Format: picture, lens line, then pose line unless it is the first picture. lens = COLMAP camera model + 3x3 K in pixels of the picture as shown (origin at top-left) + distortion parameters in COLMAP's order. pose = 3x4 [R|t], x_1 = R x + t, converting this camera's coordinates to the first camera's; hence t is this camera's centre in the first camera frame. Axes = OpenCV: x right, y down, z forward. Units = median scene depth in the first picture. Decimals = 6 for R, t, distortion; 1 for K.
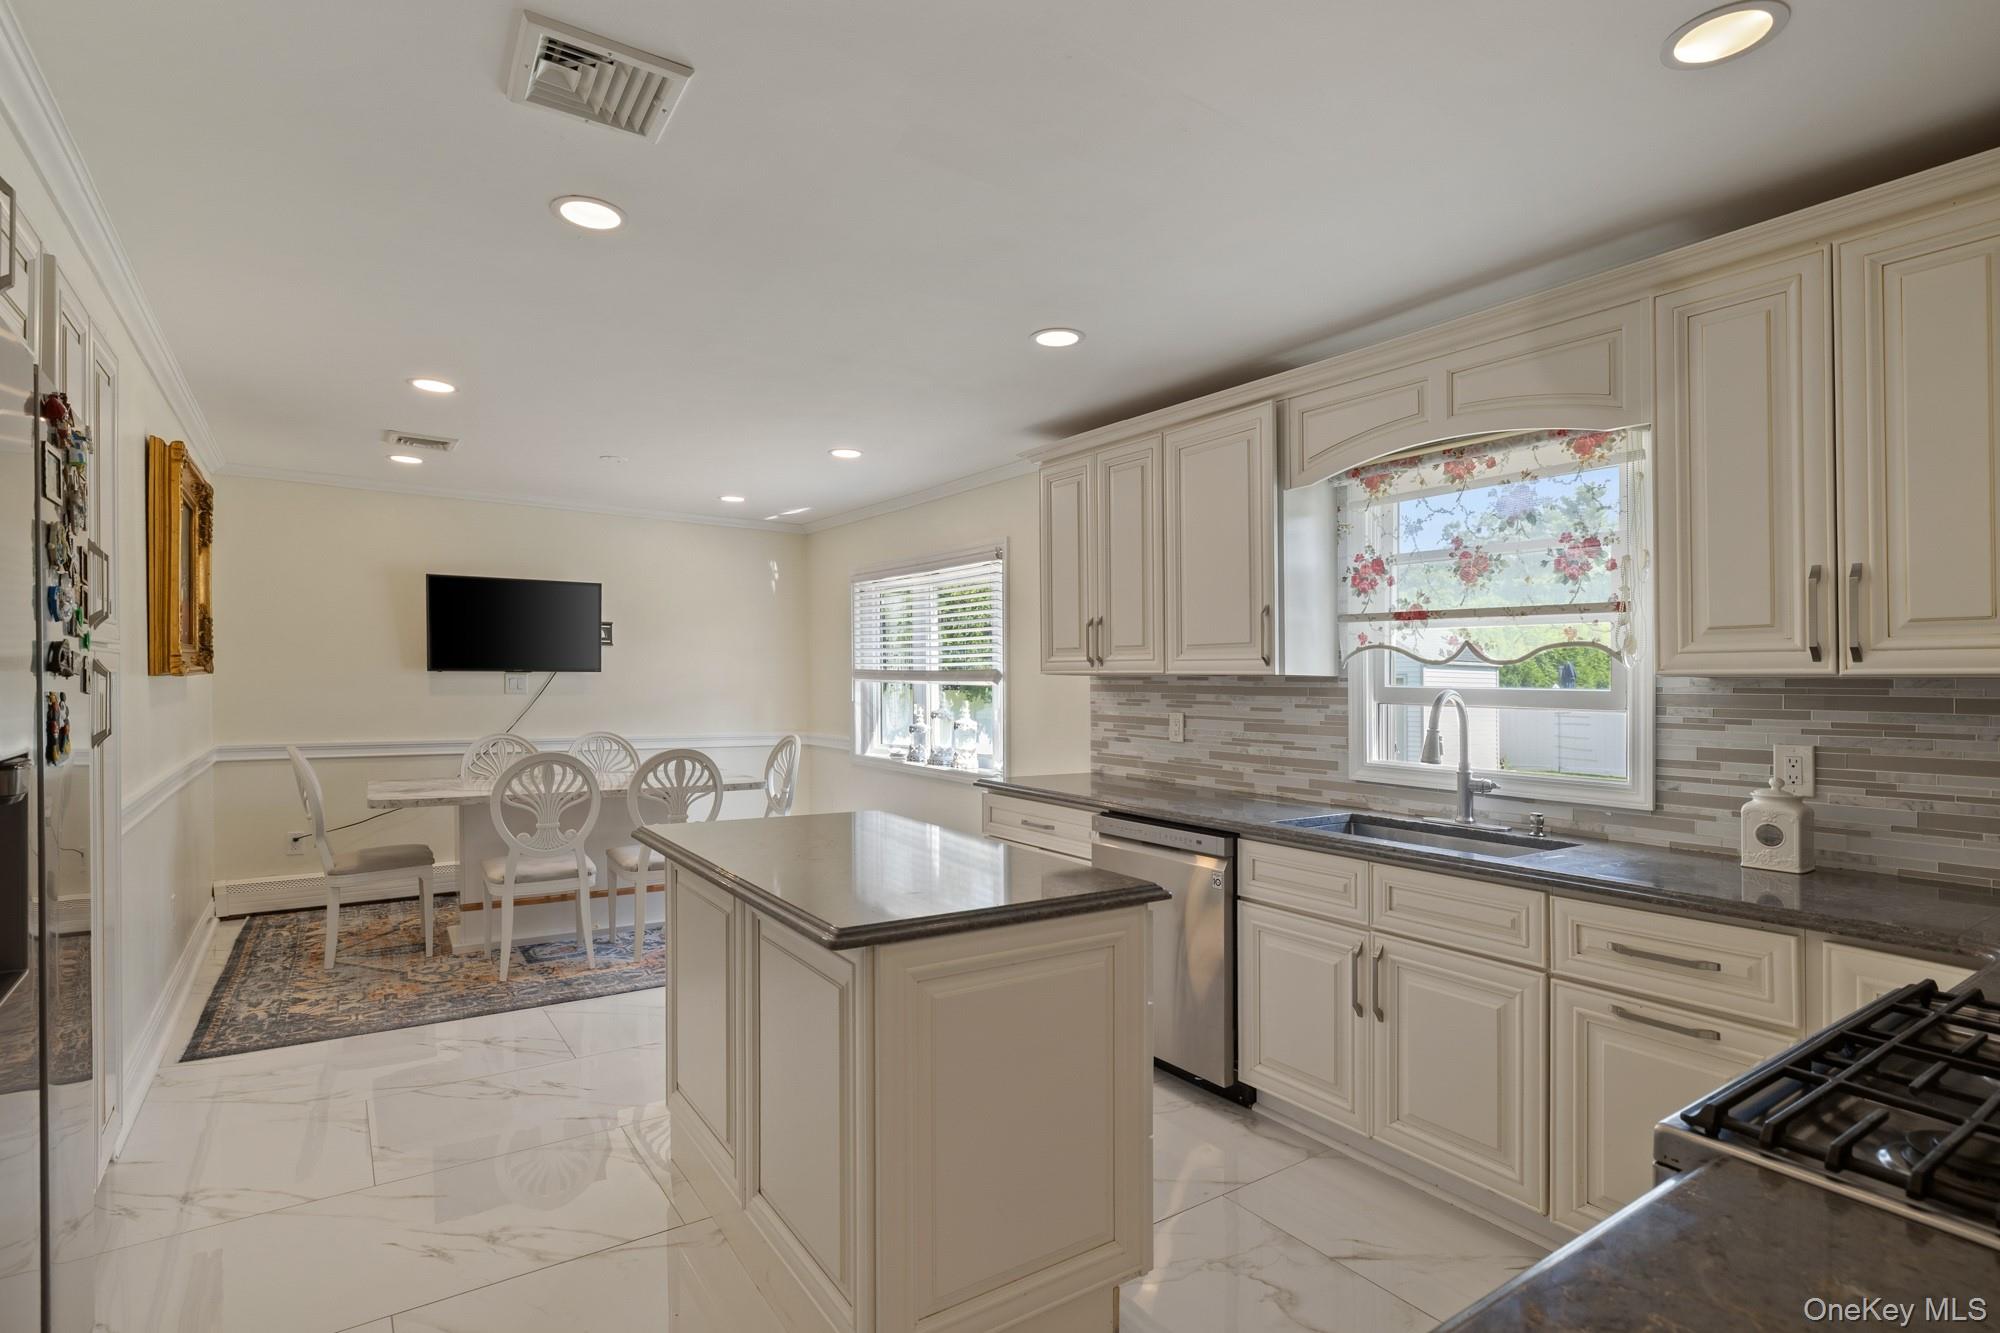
lens RADIAL K [[1000.2, 0, 1009.4], [0, 1000.2, 699.7], [0, 0, 1]] dist [-0.006477, -0.001000]
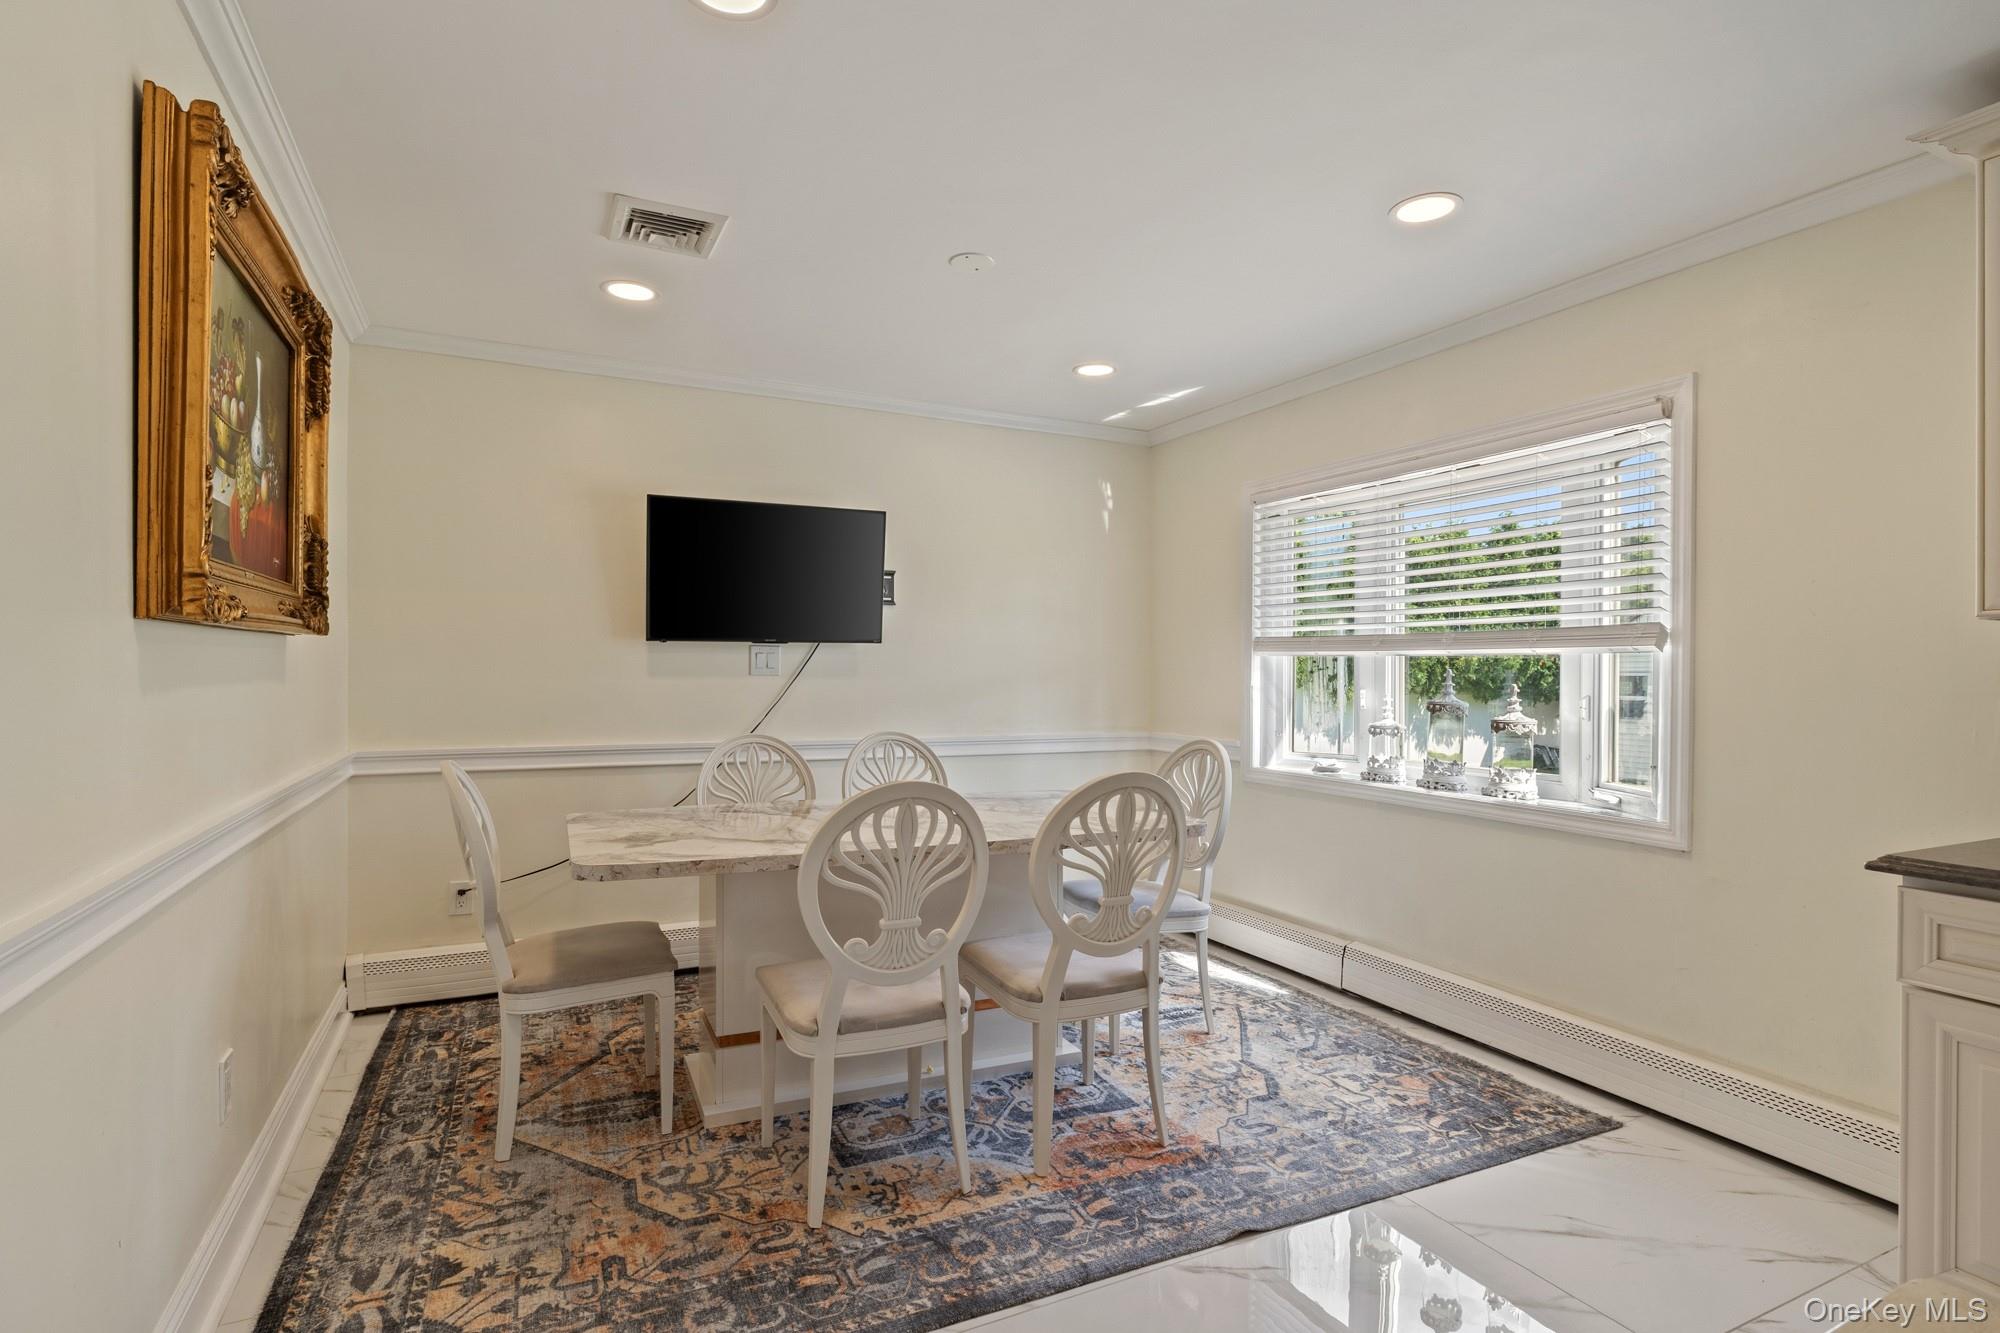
lens RADIAL K [[1000.2, 0, 1006.9], [0, 1000.2, 660.0], [0, 0, 1]] dist [-0.006477, -0.001000]
pose [[0.990233, -0.005396, -0.139320, -0.315745], [0.001165, 0.999536, -0.030431, 0.006359], [0.139419, 0.029971, 0.989780, 0.466438]]
